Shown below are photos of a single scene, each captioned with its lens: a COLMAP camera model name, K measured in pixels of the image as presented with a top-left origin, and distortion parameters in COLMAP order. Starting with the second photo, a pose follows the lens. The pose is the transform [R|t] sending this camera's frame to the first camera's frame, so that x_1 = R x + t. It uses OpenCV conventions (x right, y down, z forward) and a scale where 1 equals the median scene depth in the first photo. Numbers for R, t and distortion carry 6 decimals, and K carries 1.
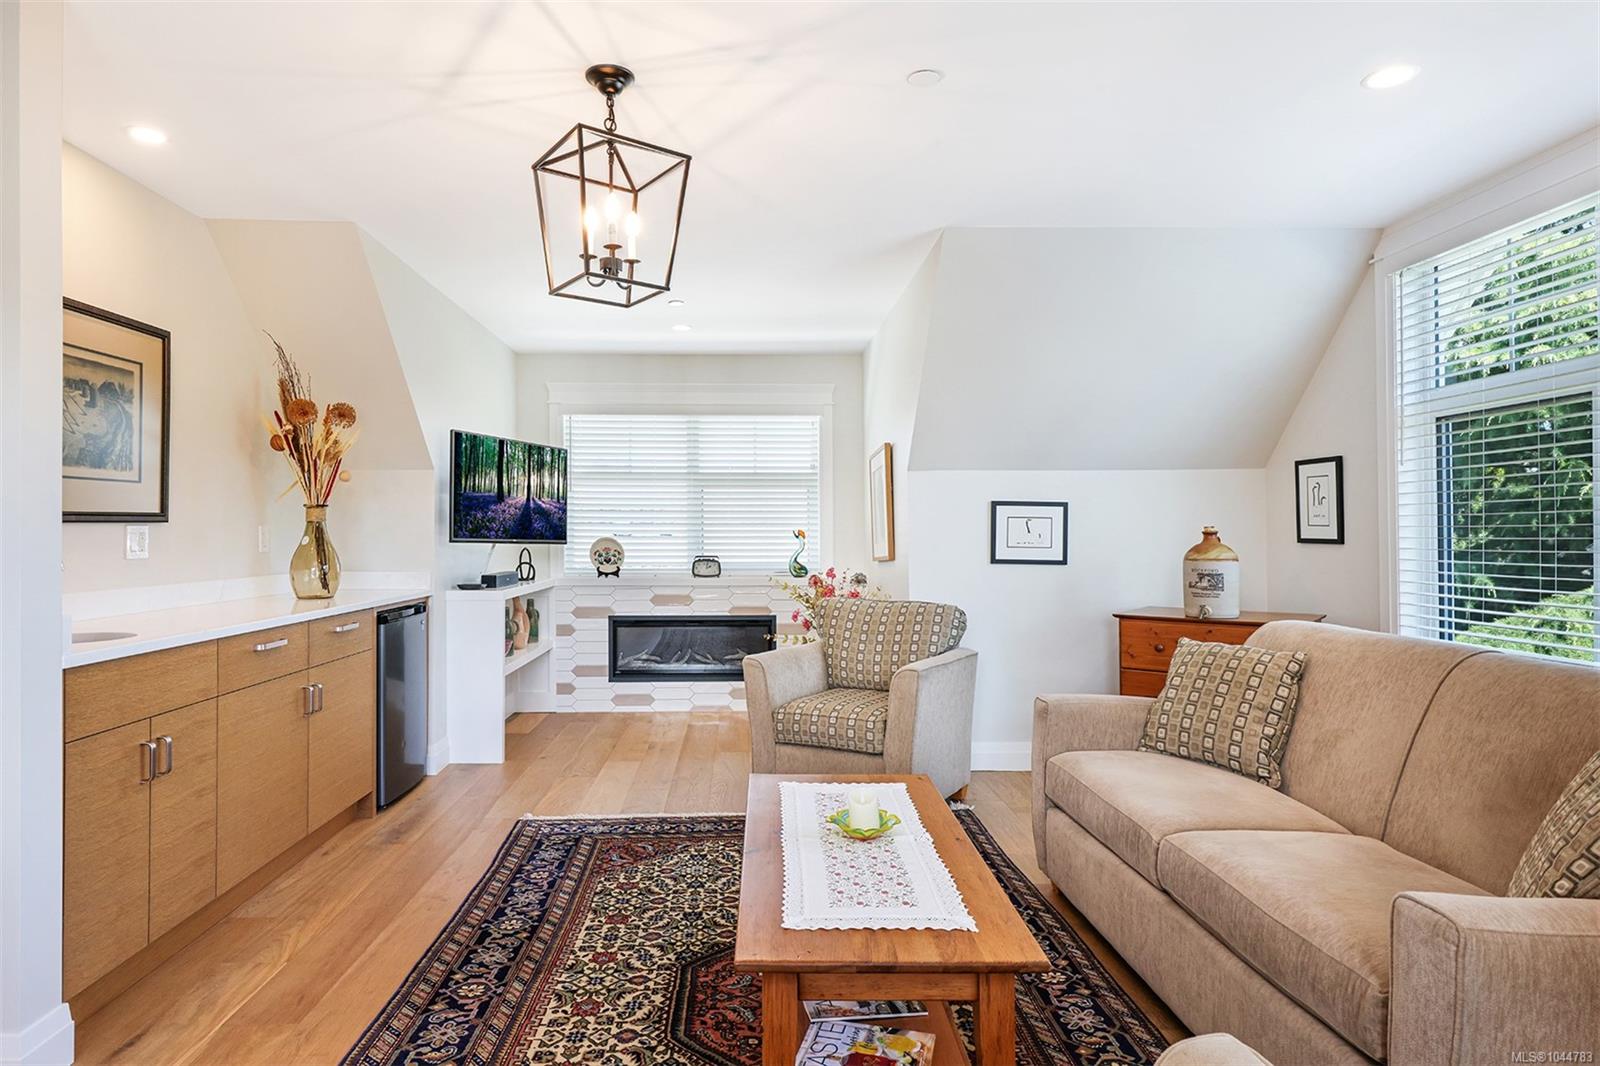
lens RADIAL K [[887.9, 0, 794.1], [0, 887.9, 538.8], [0, 0, 1]] dist [0.001360, -0.001905]
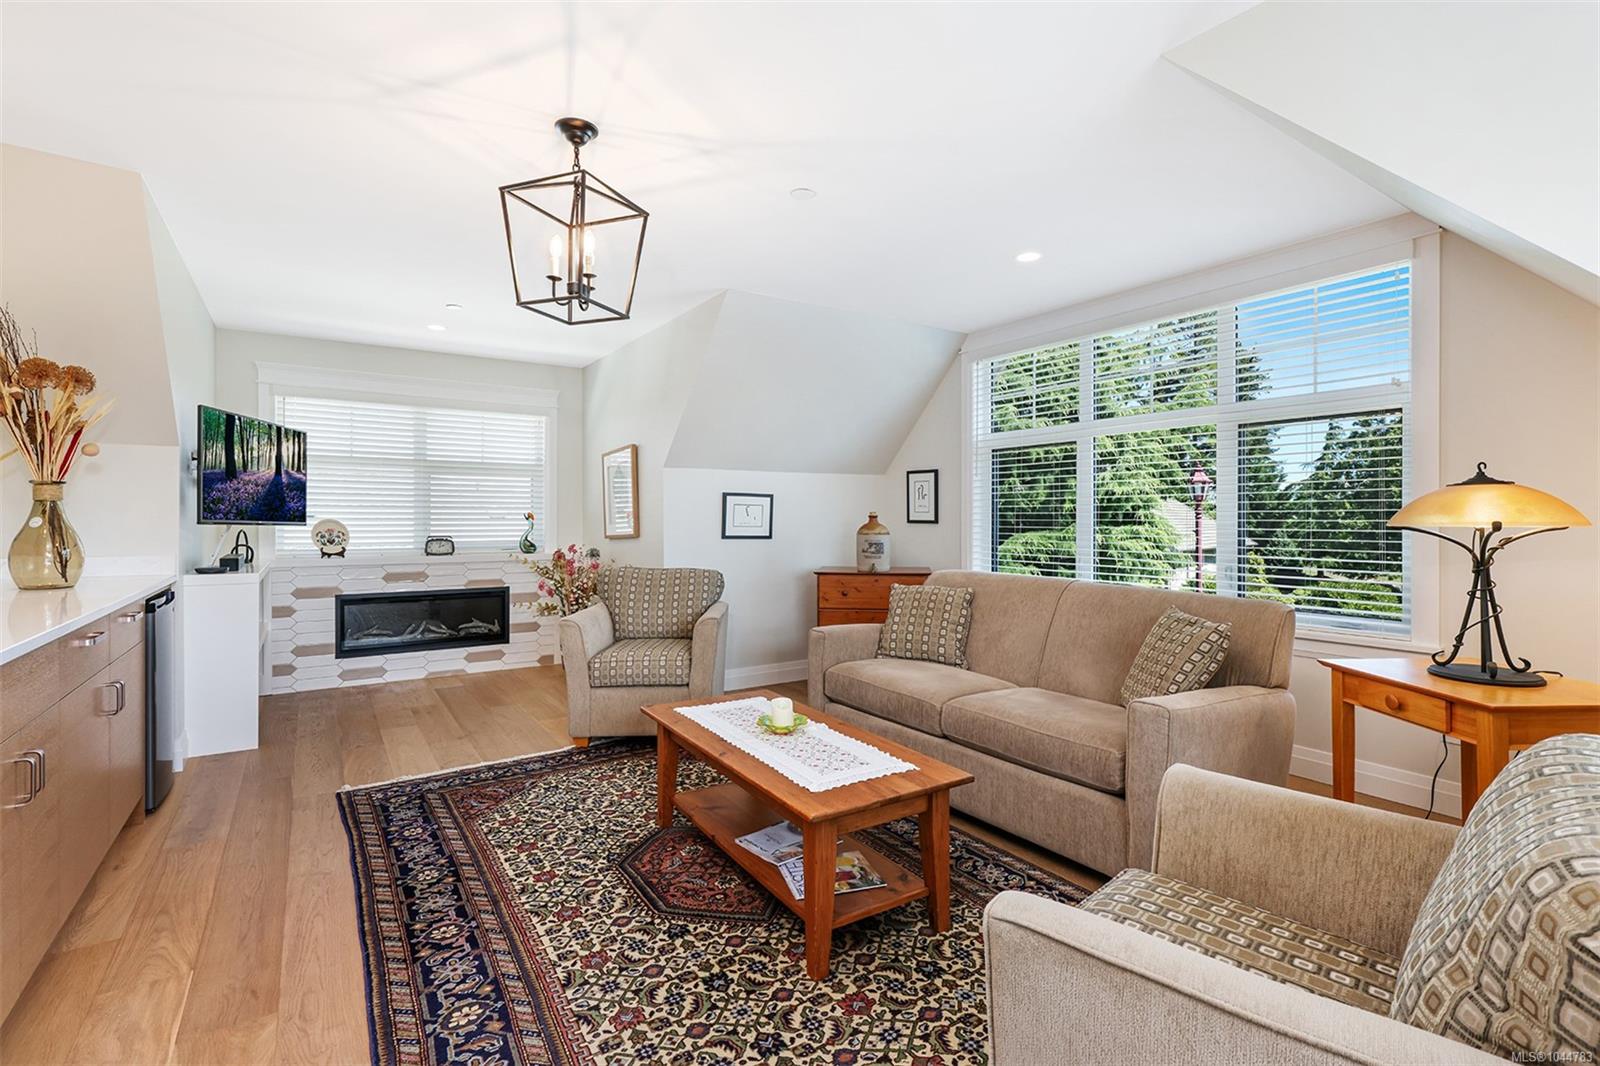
lens RADIAL K [[711.7, 0, 800.0], [0, 711.7, 533.0], [0, 0, 1]] dist [0.001430, -0.000419]
pose [[0.852395, -0.009539, 0.522811, -0.307004], [0.000433, 0.999846, 0.017536, 0.000366], [-0.522898, -0.014721, 0.852268, 0.019891]]
